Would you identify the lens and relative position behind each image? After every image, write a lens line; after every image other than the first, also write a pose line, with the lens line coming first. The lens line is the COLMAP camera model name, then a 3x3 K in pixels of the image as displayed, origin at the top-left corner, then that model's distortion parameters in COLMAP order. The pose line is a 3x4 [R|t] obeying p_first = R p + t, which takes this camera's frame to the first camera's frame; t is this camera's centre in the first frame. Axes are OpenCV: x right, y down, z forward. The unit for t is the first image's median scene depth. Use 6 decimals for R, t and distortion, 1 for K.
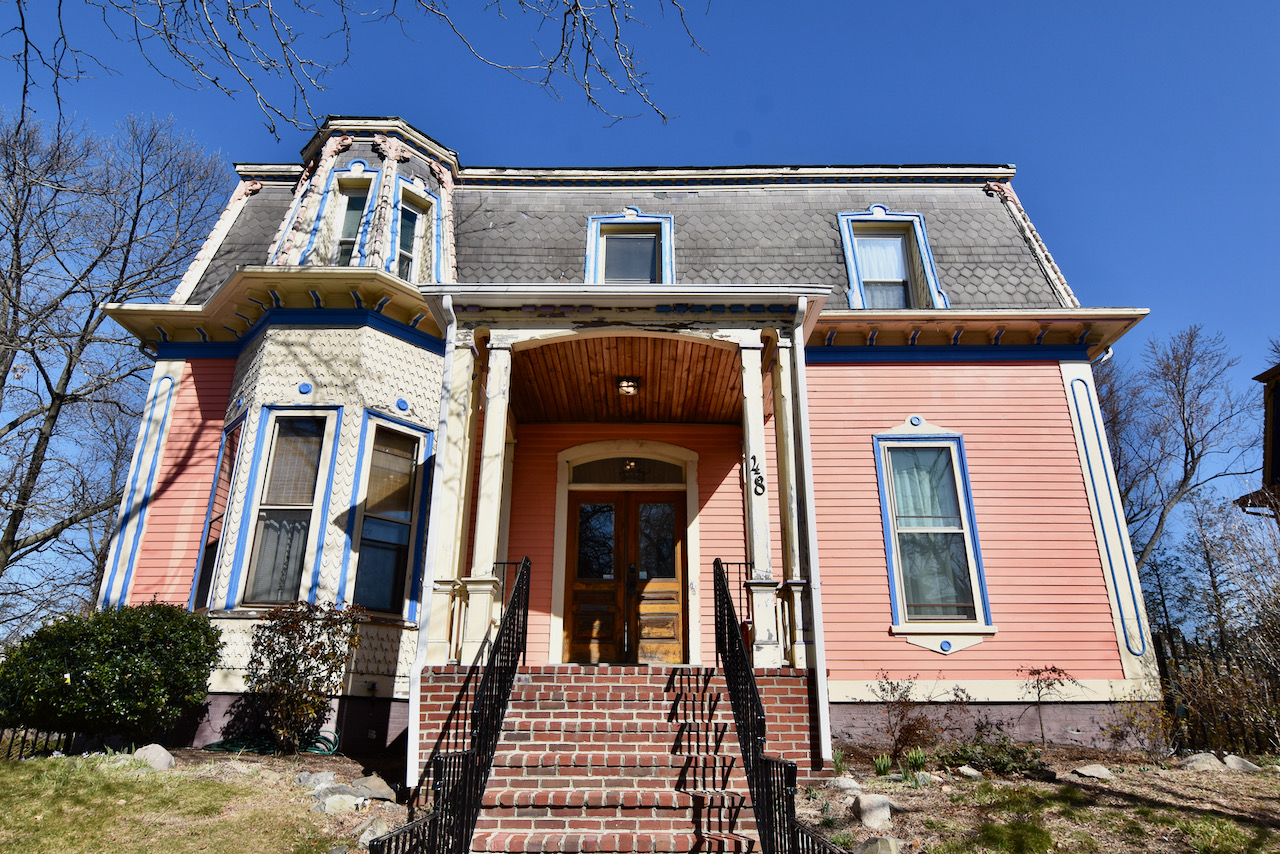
lens RADIAL K [[750.0, 0, 643.0], [0, 750.0, 427.9], [0, 0, 1]] dist [-0.007598, -0.012274]
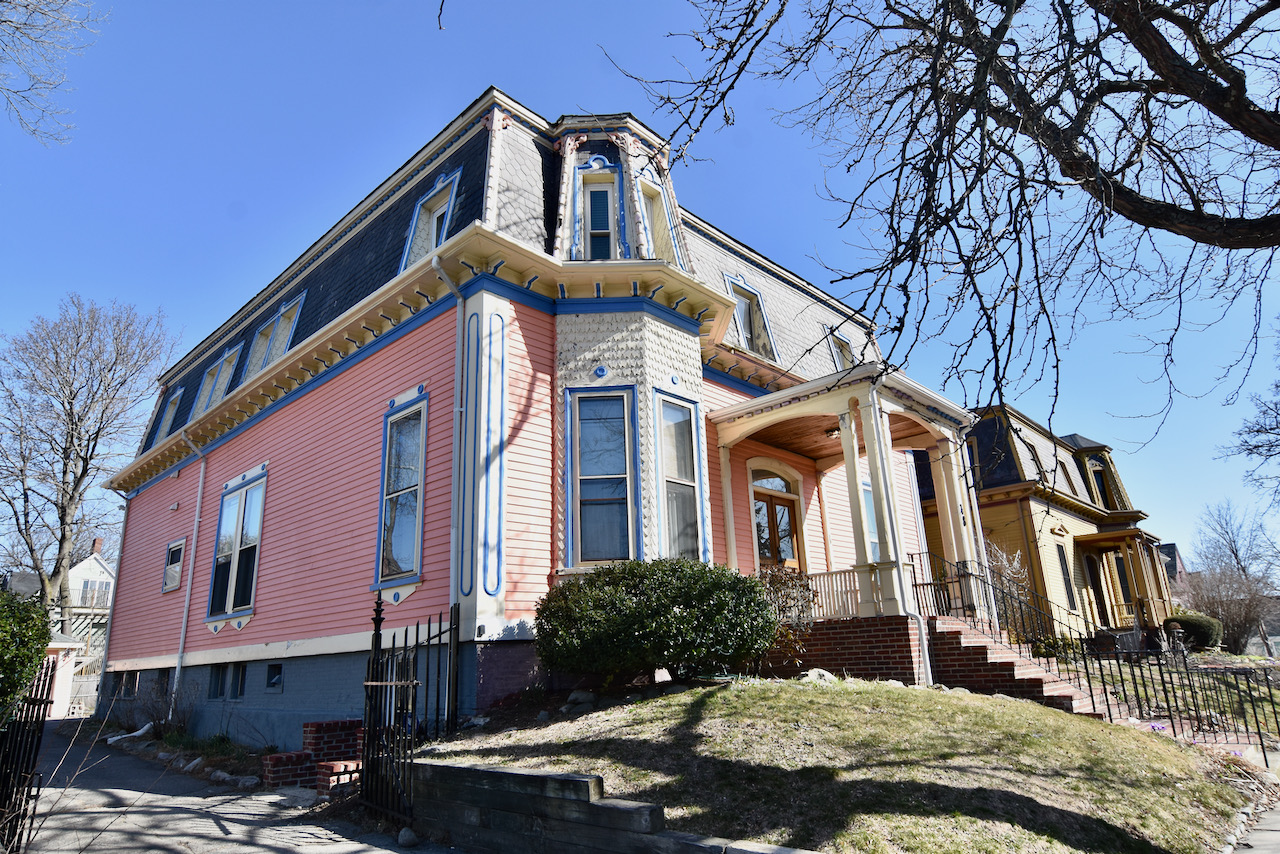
lens RADIAL K [[750.0, 0, 645.8], [0, 750.0, 431.2], [0, 0, 1]] dist [-0.007598, -0.012274]
pose [[0.689145, 0.187200, 0.700025, -1.197150], [-0.219776, 0.974546, -0.044252, 0.081427], [-0.690491, -0.123353, 0.712746, 0.171893]]
